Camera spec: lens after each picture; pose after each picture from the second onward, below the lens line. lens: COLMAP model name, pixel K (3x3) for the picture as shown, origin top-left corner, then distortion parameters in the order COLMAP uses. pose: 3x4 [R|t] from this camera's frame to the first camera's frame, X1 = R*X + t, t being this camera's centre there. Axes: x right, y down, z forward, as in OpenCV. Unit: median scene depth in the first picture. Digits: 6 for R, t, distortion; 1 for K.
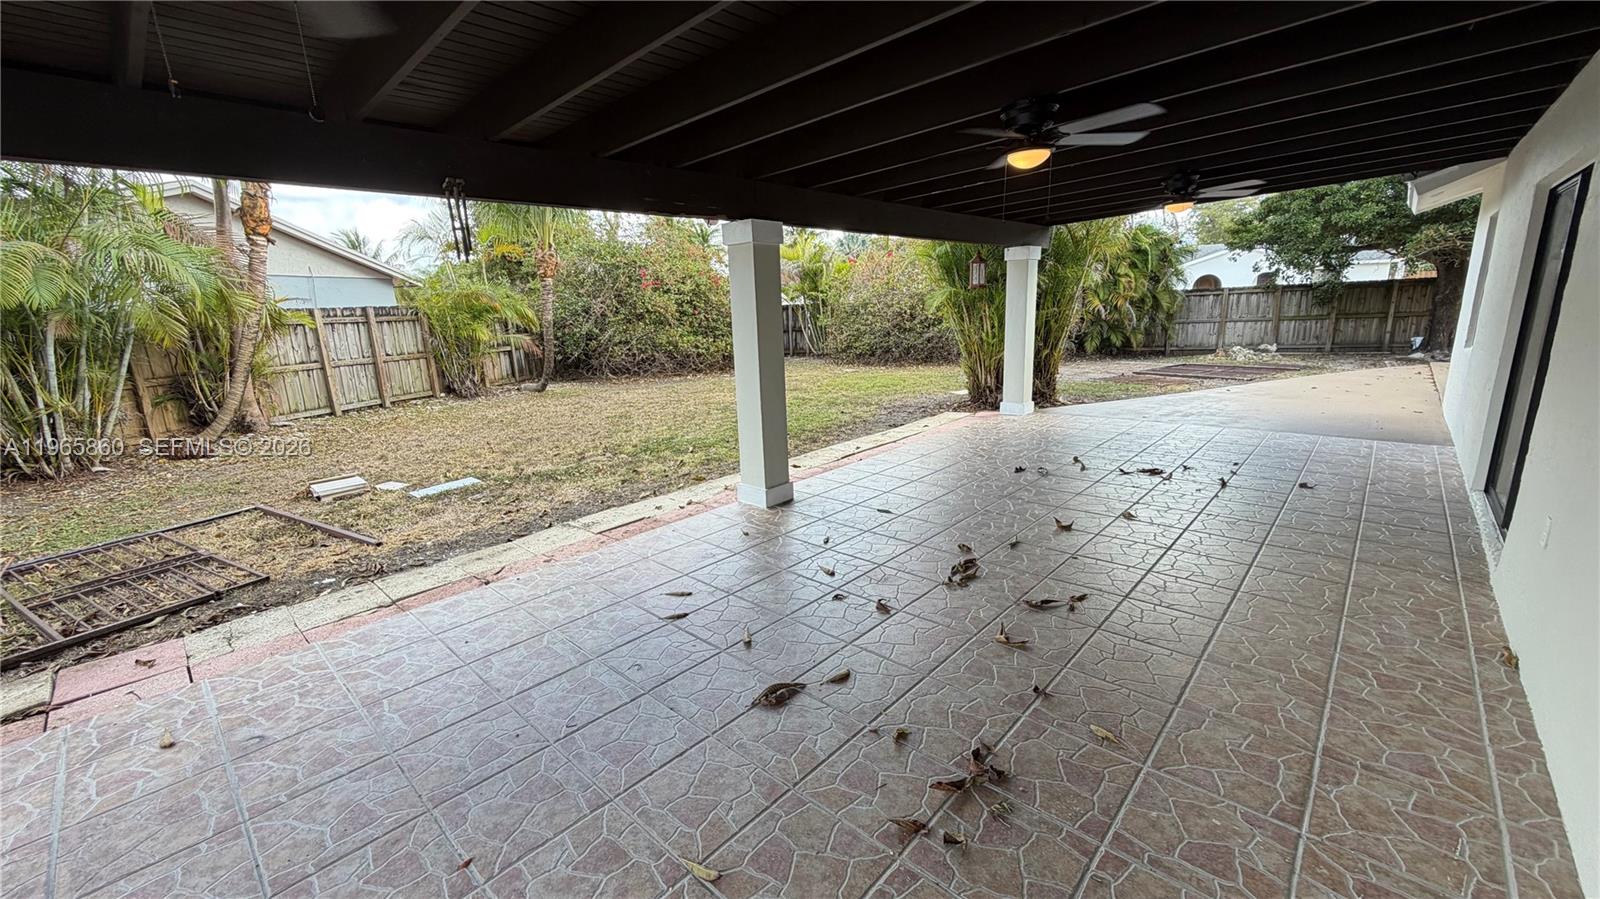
lens RADIAL K [[639.1, 0, 799.5], [0, 639.1, 454.0], [0, 0, 1]] dist [-0.007286, 0.000740]
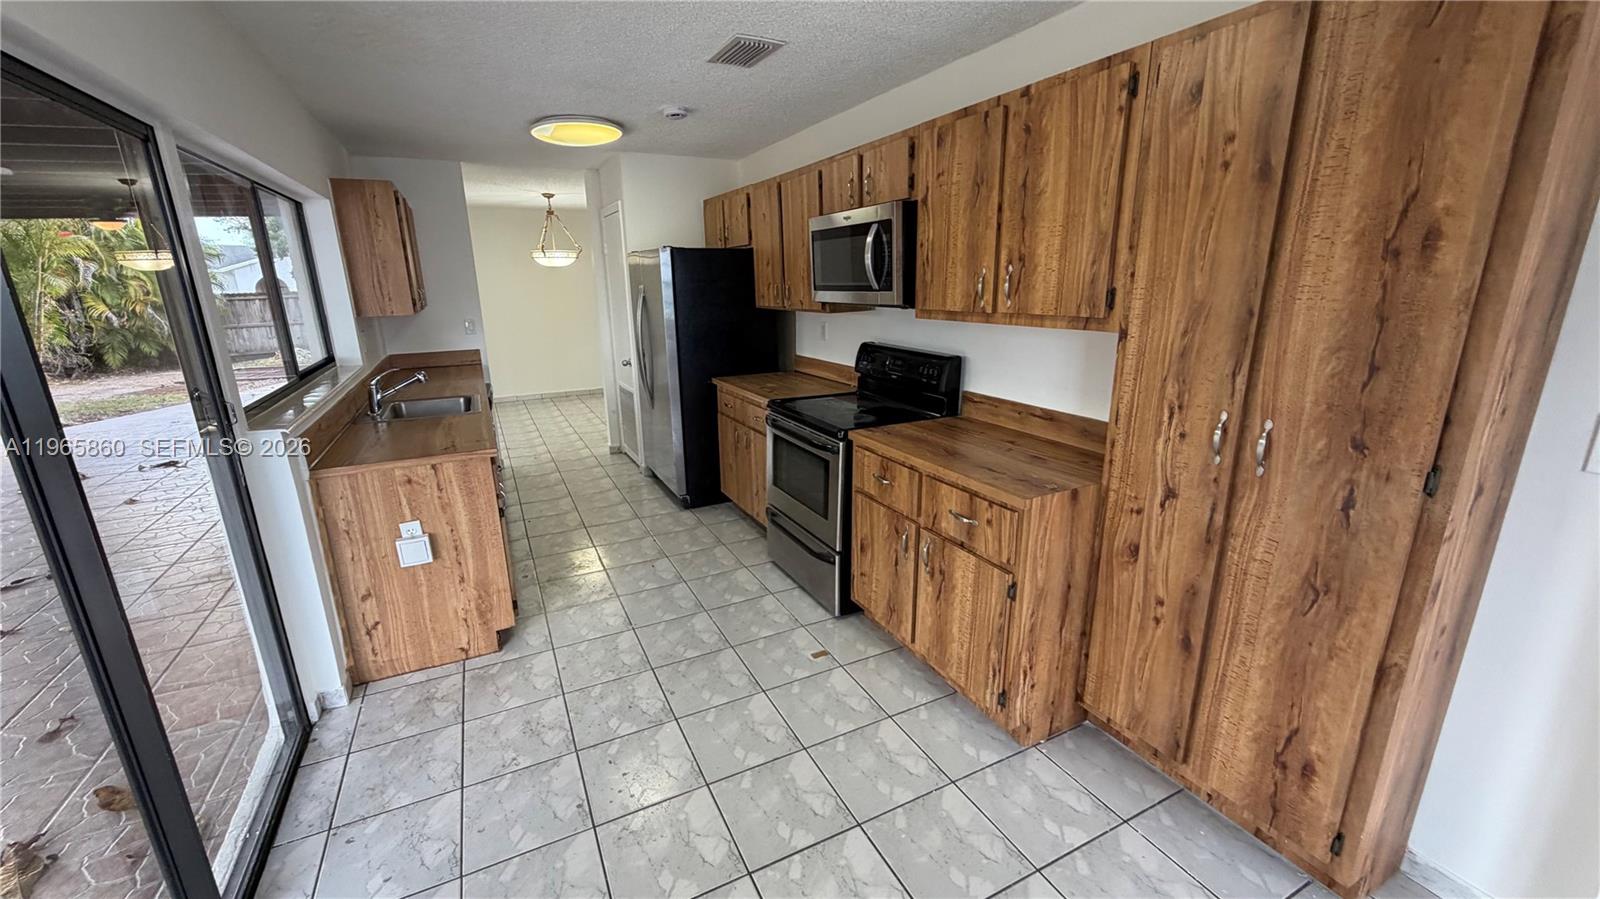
lens RADIAL K [[639.1, 0, 797.0], [0, 639.1, 453.3], [0, 0, 1]] dist [-0.007286, 0.000740]
pose [[0.358298, -0.221457, 0.906962, -0.016868], [0.223919, 0.963489, 0.146799, 0.033845], [-0.906357, 0.150488, 0.394804, -0.152354]]
